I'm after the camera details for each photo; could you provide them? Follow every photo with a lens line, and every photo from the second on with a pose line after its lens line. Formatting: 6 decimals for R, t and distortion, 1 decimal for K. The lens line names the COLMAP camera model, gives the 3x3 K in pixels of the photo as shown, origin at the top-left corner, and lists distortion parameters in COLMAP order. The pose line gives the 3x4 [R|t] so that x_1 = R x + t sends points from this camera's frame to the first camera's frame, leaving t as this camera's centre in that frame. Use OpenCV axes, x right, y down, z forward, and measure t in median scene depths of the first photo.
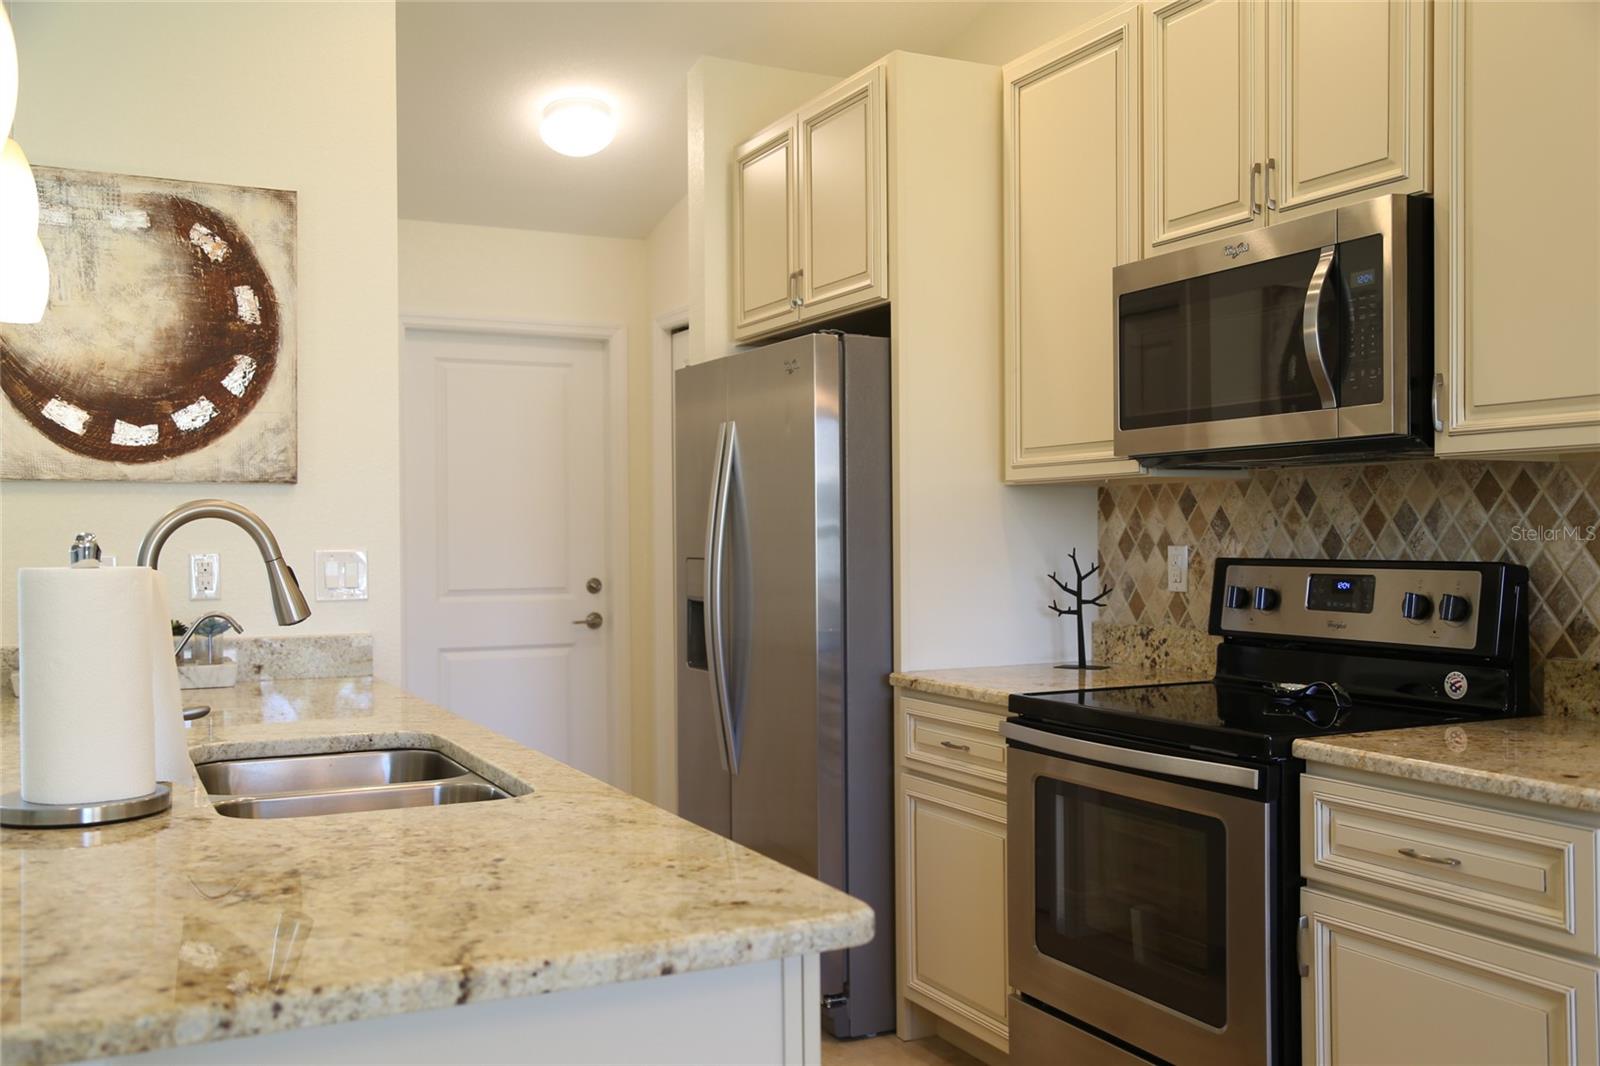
lens RADIAL K [[1457.2, 0, 800.0], [0, 1457.2, 533.0], [0, 0, 1]] dist [0.014331, 0.003606]
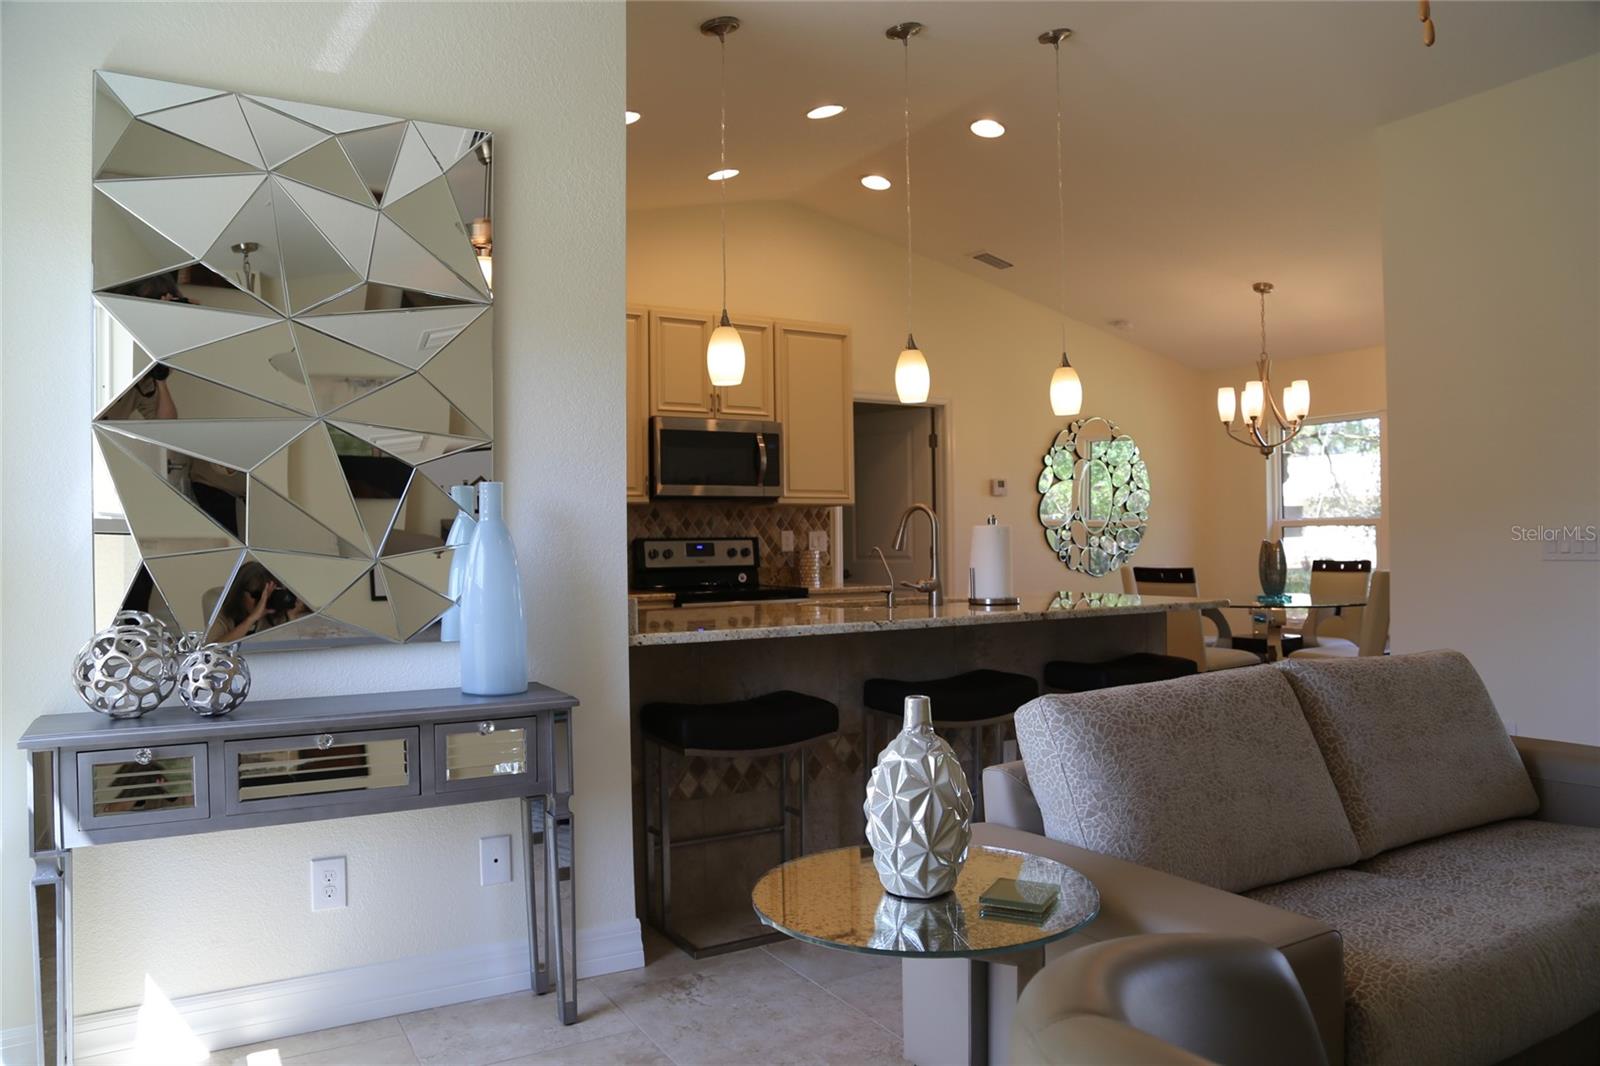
lens RADIAL K [[1124.2, 0, 800.0], [0, 1124.2, 533.0], [0, 0, 1]] dist [-0.078567, 0.001495]
pose [[-0.069859, 0.016350, 0.997423, -1.503816], [0.013279, 0.999792, -0.015459, 0.038076], [-0.997468, 0.012165, -0.070062, 0.818078]]
